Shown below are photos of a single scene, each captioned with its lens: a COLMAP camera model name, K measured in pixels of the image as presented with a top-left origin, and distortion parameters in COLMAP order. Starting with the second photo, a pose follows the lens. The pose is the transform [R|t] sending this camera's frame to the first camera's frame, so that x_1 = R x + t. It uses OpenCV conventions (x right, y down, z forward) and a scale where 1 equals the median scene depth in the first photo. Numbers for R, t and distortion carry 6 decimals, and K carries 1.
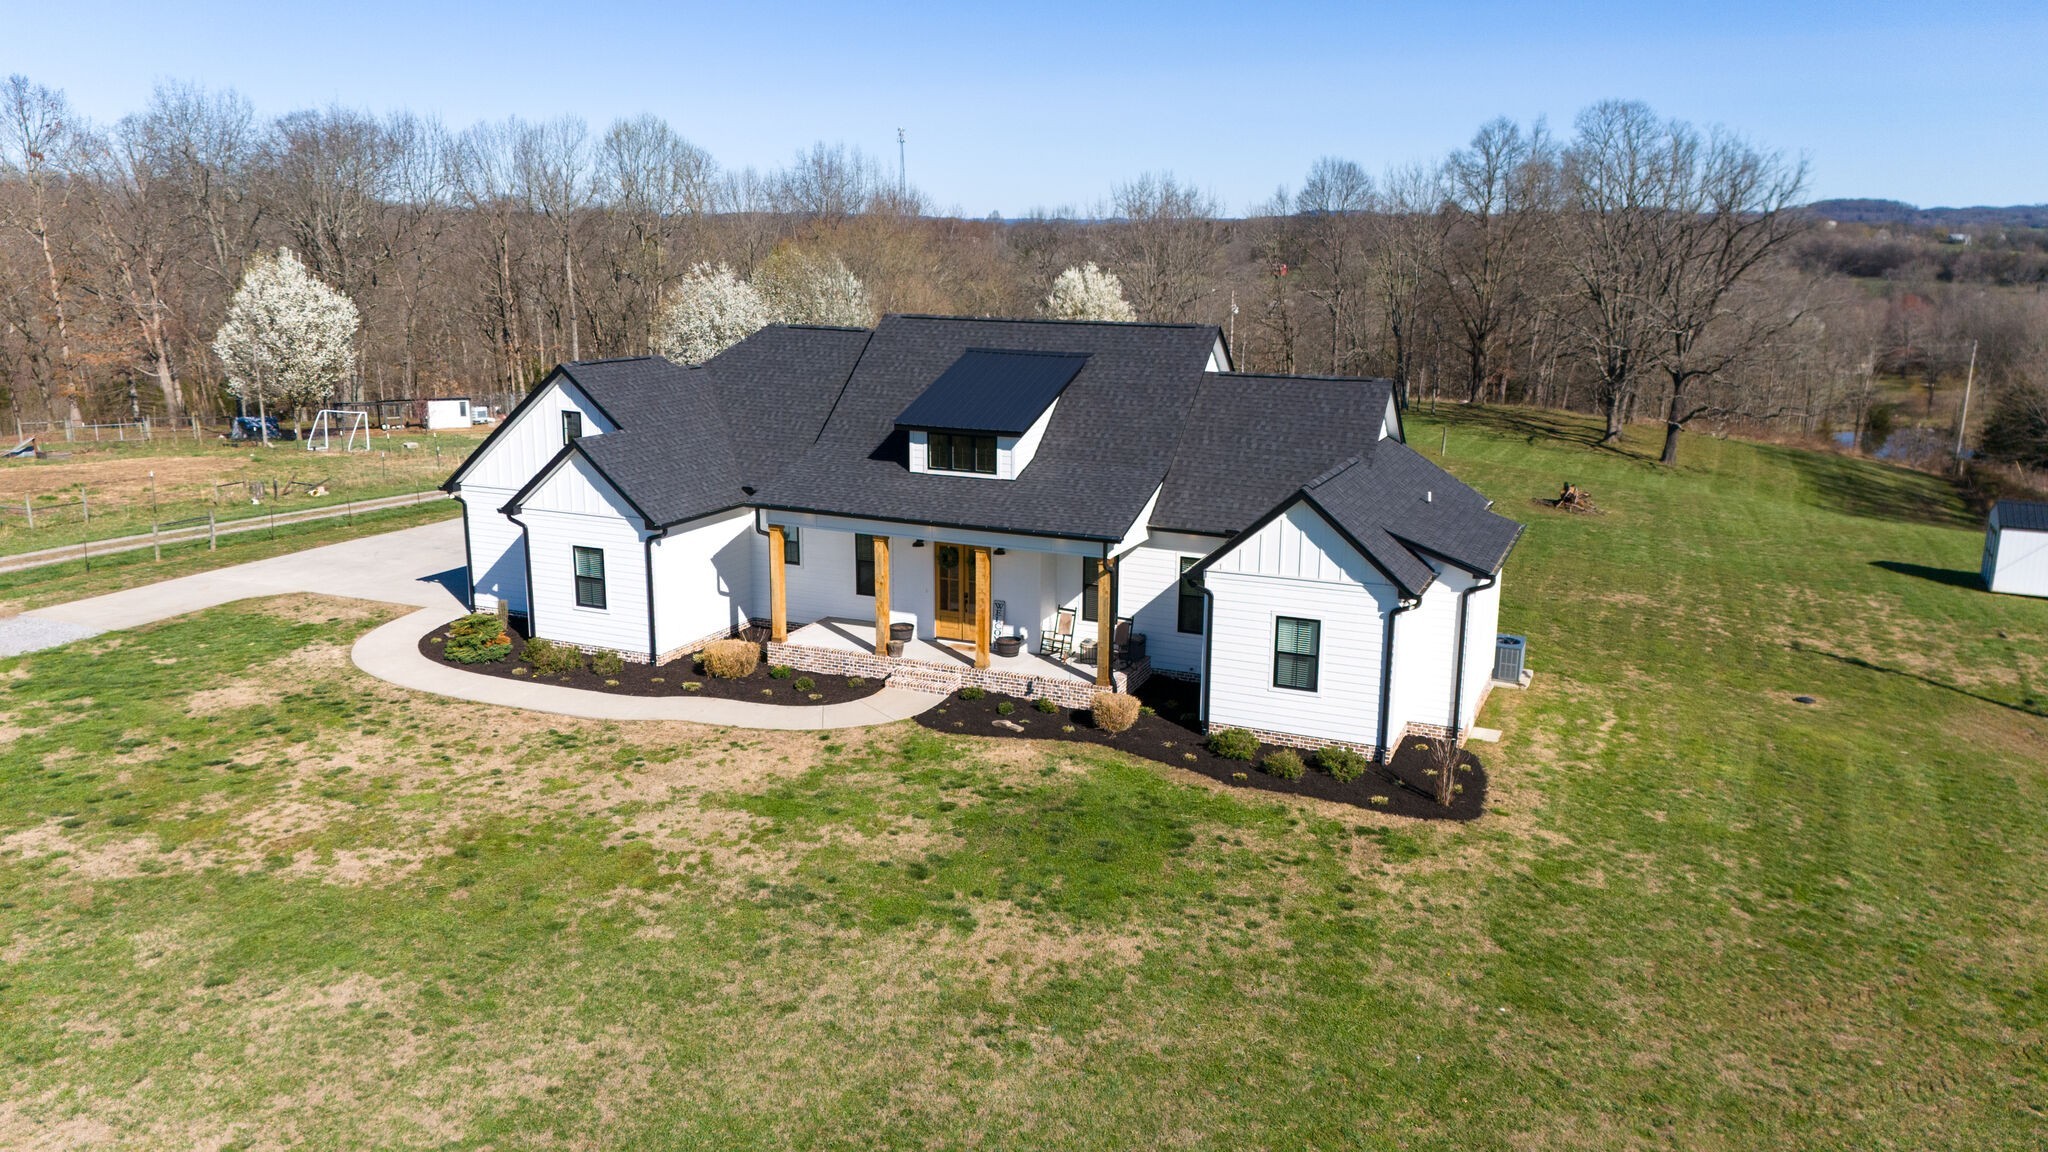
lens RADIAL K [[1496.6, 0, 1024.0], [0, 1496.6, 576.0], [0, 0, 1]] dist [0.092289, -0.108771]
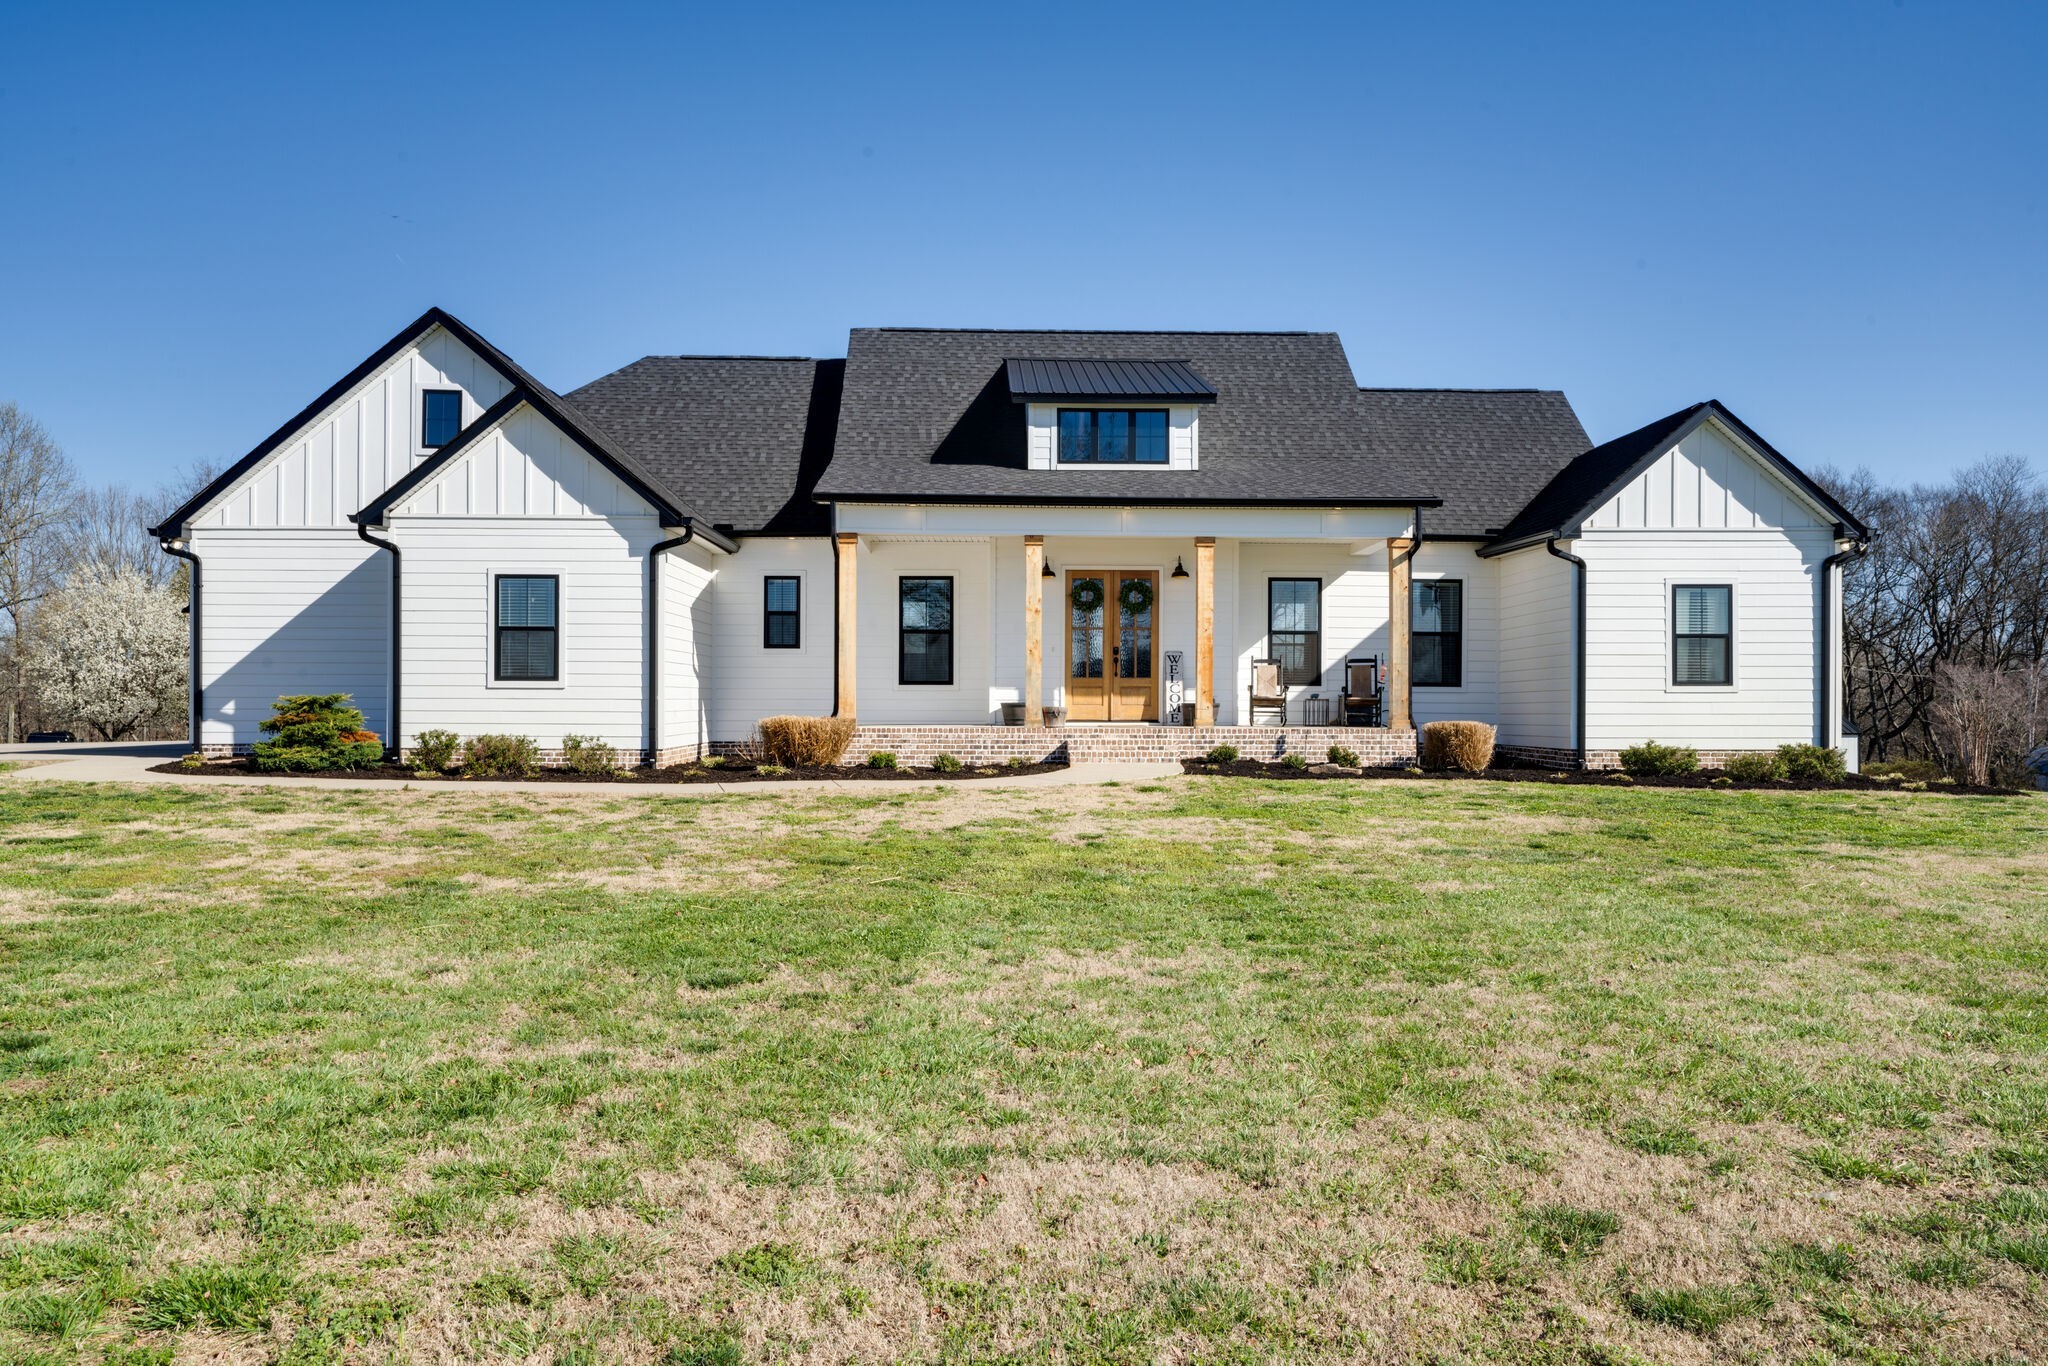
lens RADIAL K [[1585.6, 0, 1024.0], [0, 1585.6, 683.0], [0, 0, 1]] dist [0.007873, 0.002085]
pose [[0.905498, -0.002170, 0.424345, -0.438709], [0.100696, 0.972524, -0.209900, 0.199850], [-0.412230, 0.232794, 0.880837, 0.447996]]
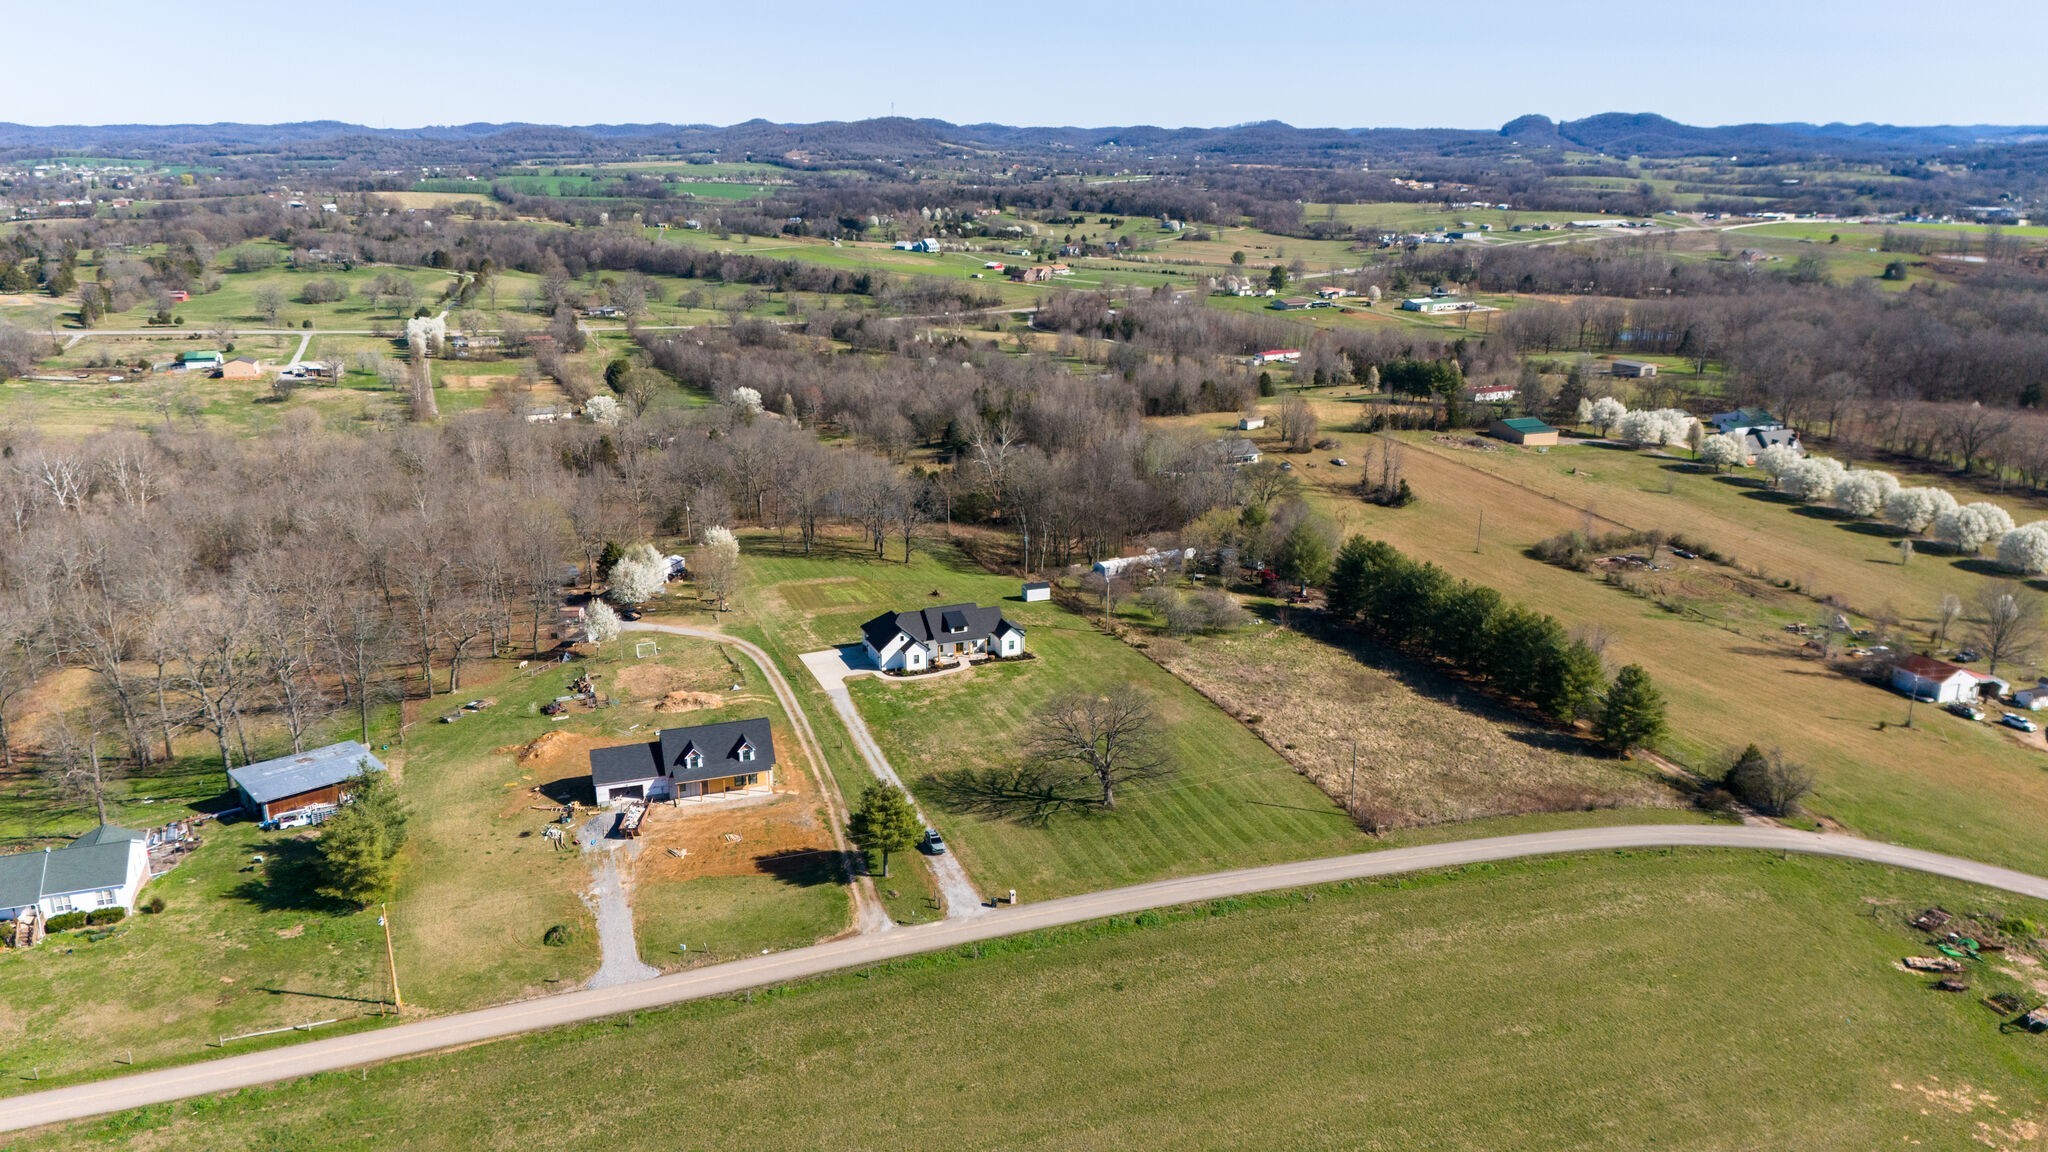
lens RADIAL K [[1496.6, 0, 1024.0], [0, 1496.6, 576.0], [0, 0, 1]] dist [0.092289, -0.108771]
pose [[0.699330, -0.210557, 0.683084, -5.282894], [0.168907, 0.977245, 0.128306, -1.355548], [-0.694556, 0.025649, 0.718981, -4.960590]]
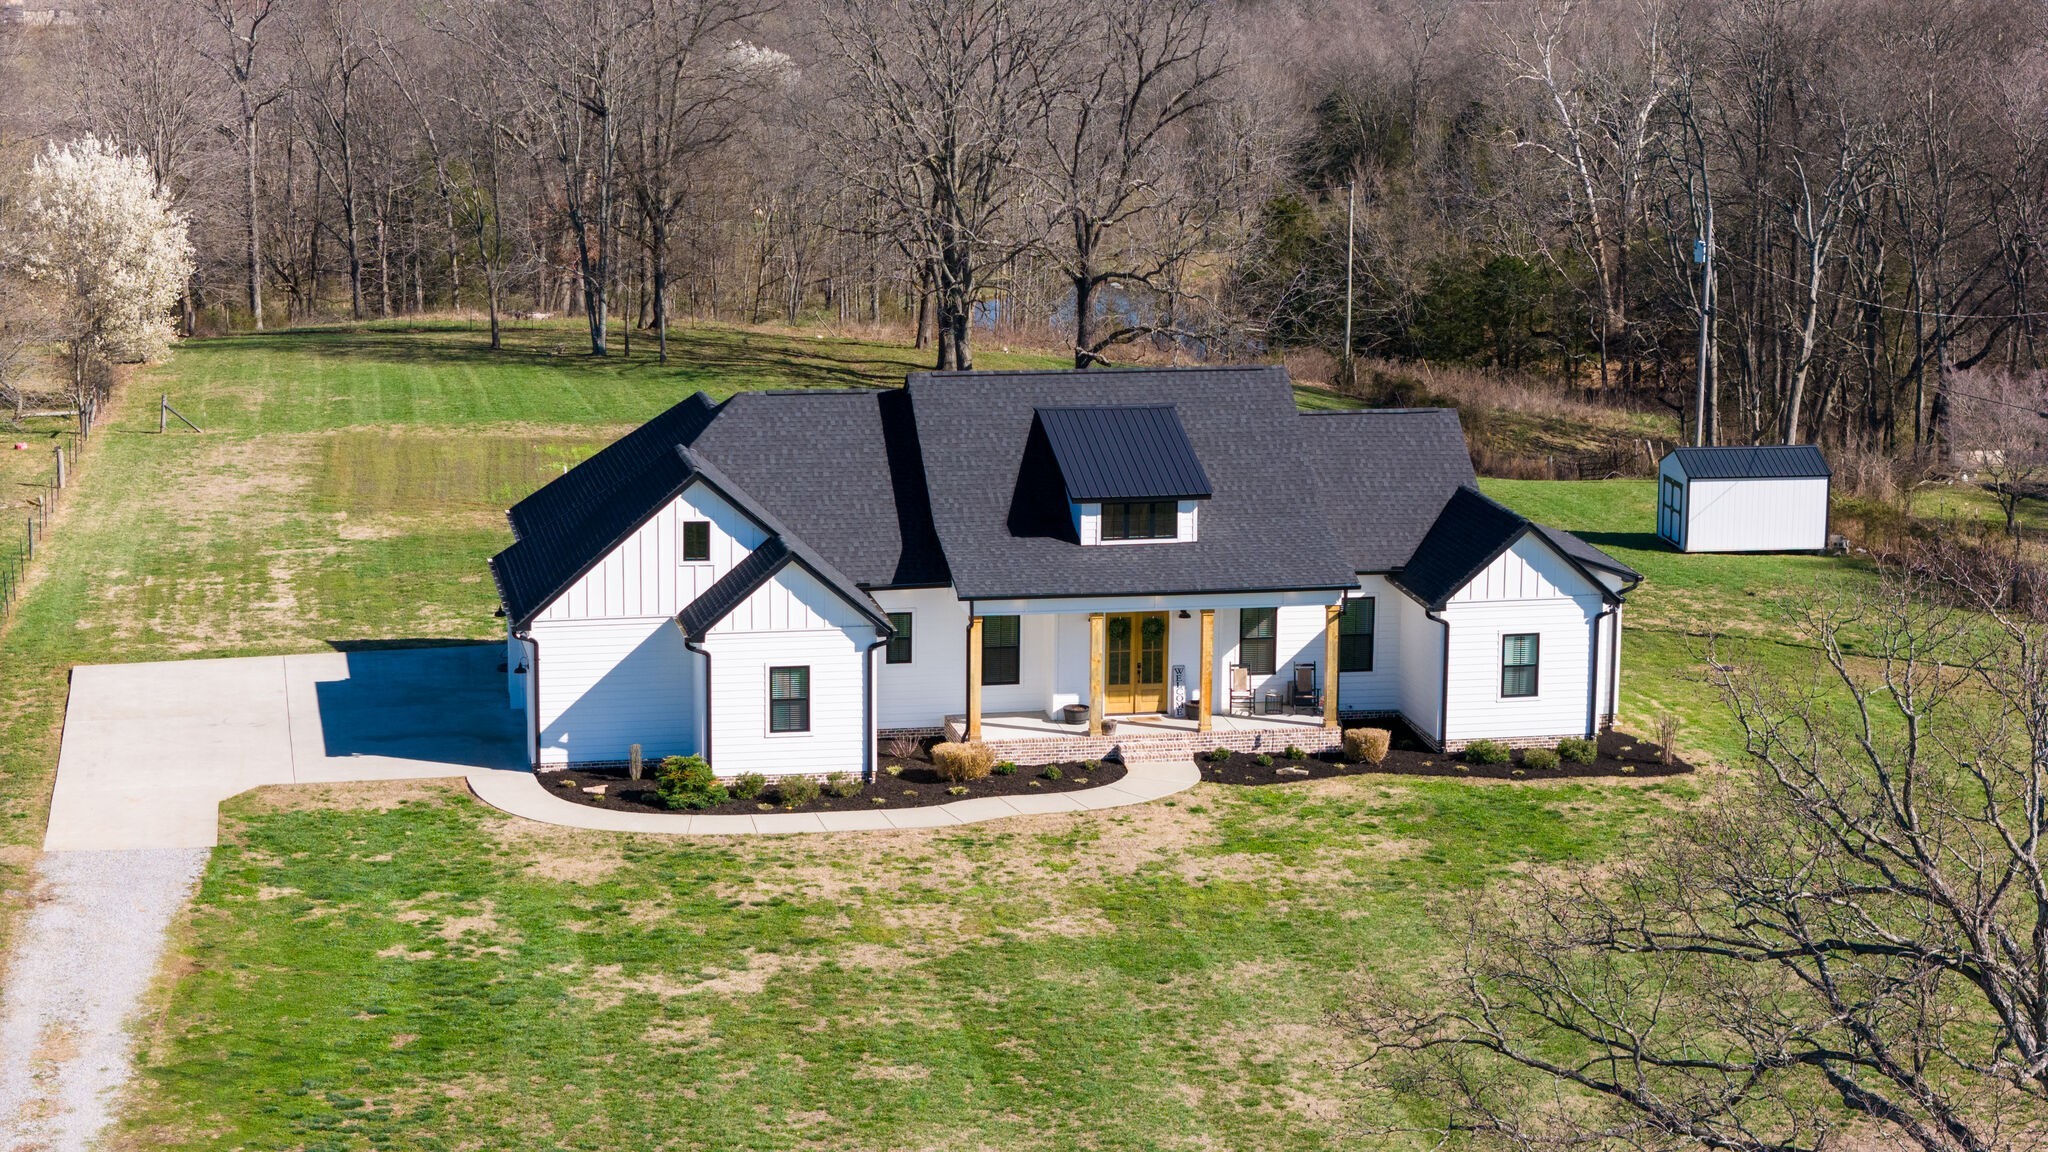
lens RADIAL K [[4144.3, 0, 1024.0], [0, 4144.3, 576.0], [0, 0, 1]] dist [-0.198968, 0.287529]
pose [[0.821049, -0.113688, 0.559422, -1.840641], [0.128338, 0.991643, 0.013168, -0.103328], [-0.556244, 0.060983, 0.828778, -1.371485]]
